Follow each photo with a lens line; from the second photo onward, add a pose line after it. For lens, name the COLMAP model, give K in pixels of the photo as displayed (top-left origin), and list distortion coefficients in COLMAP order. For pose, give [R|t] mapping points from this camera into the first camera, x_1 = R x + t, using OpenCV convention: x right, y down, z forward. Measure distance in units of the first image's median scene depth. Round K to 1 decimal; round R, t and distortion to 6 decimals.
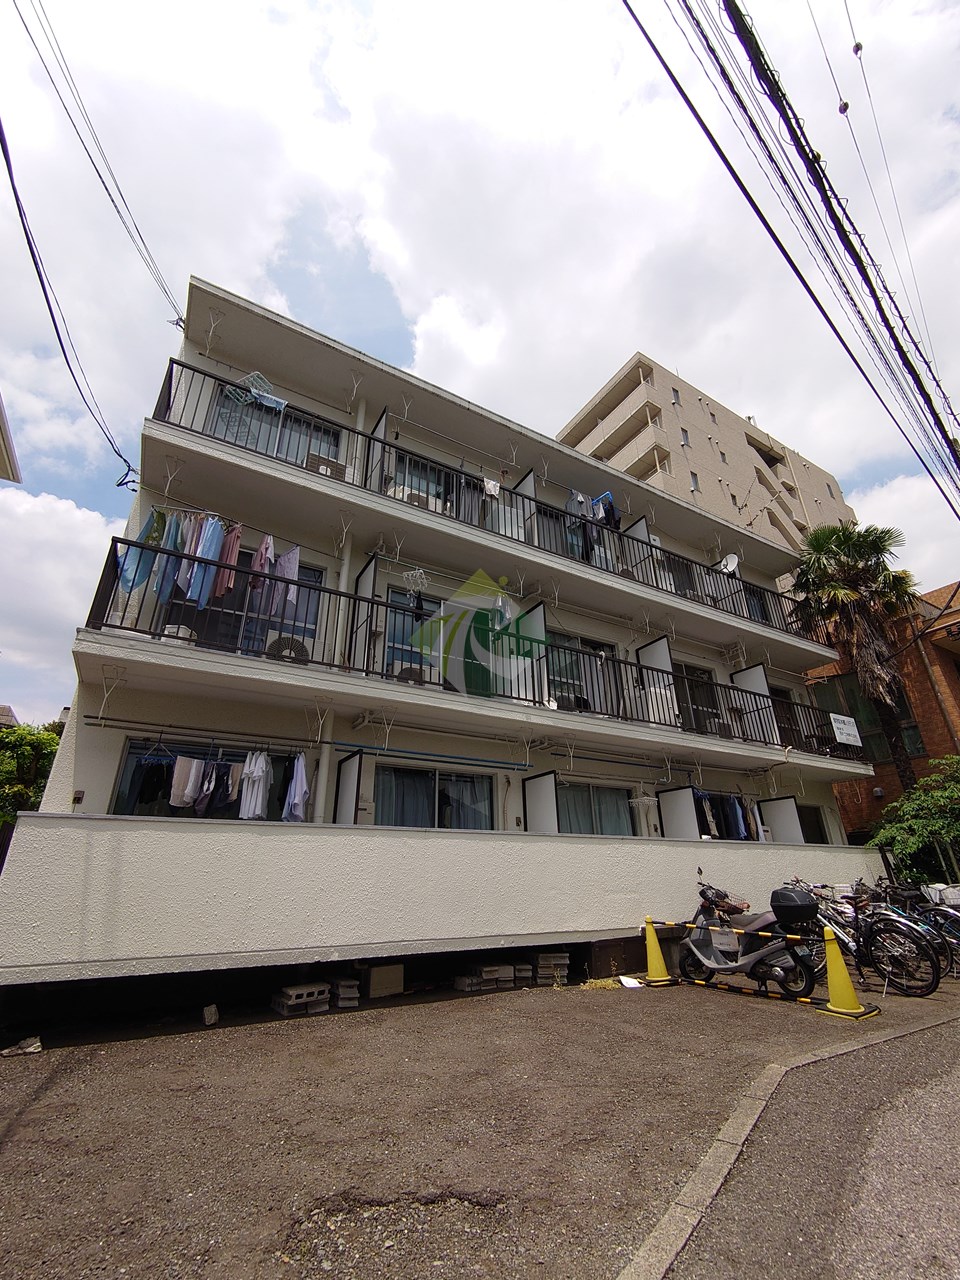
lens RADIAL K [[549.2, 0, 485.4], [0, 549.2, 644.3], [0, 0, 1]] dist [0.000284, -0.001173]
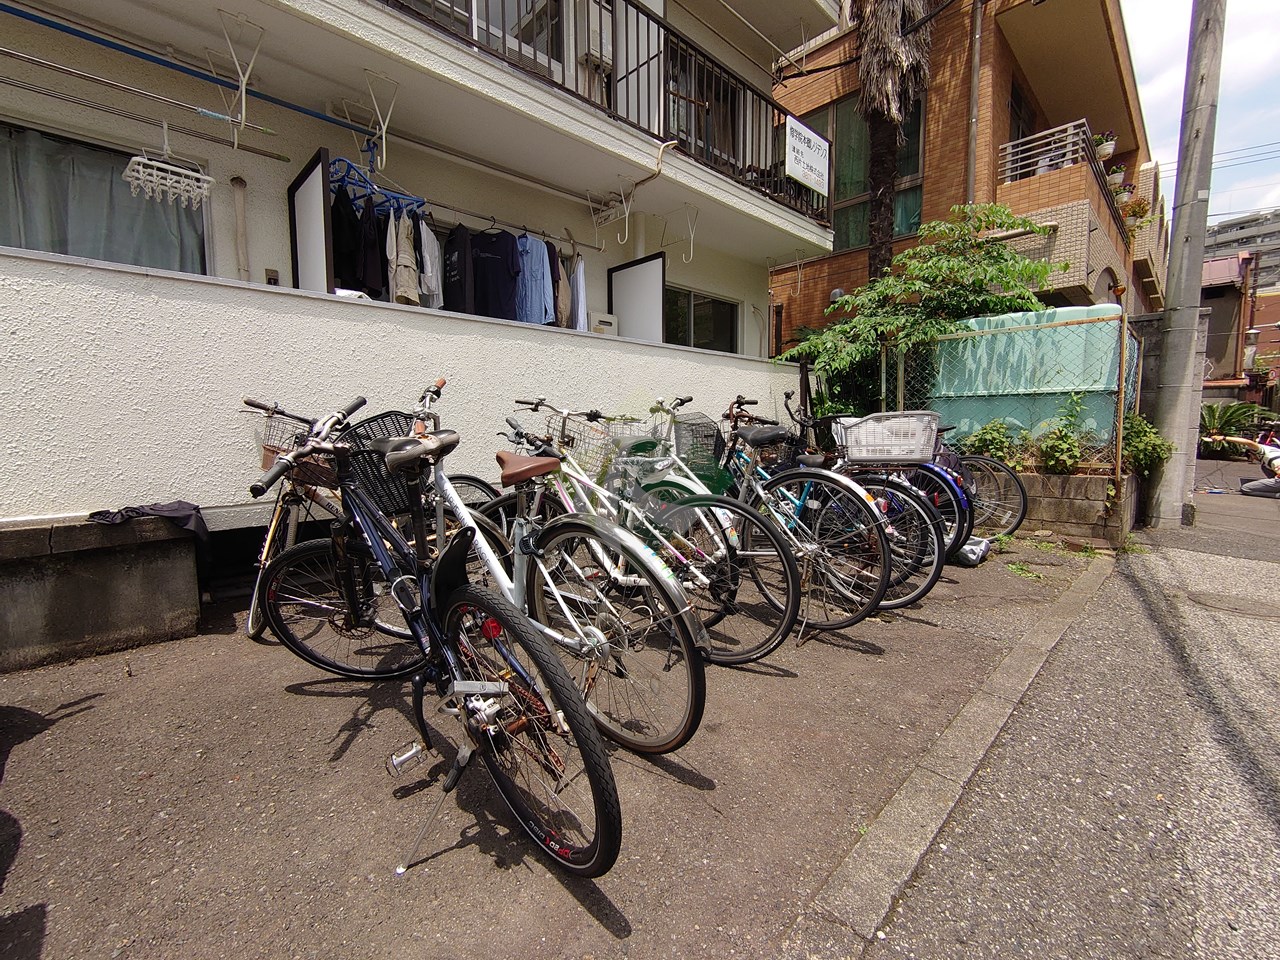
lens RADIAL K [[549.2, 0, 642.4], [0, 549.2, 475.6], [0, 0, 1]] dist [0.000284, -0.001173]
pose [[0.972829, -0.006720, 0.231425, 0.382443], [-0.107296, 0.872670, 0.476377, 0.194809], [-0.205159, -0.488264, 0.848238, 0.436138]]
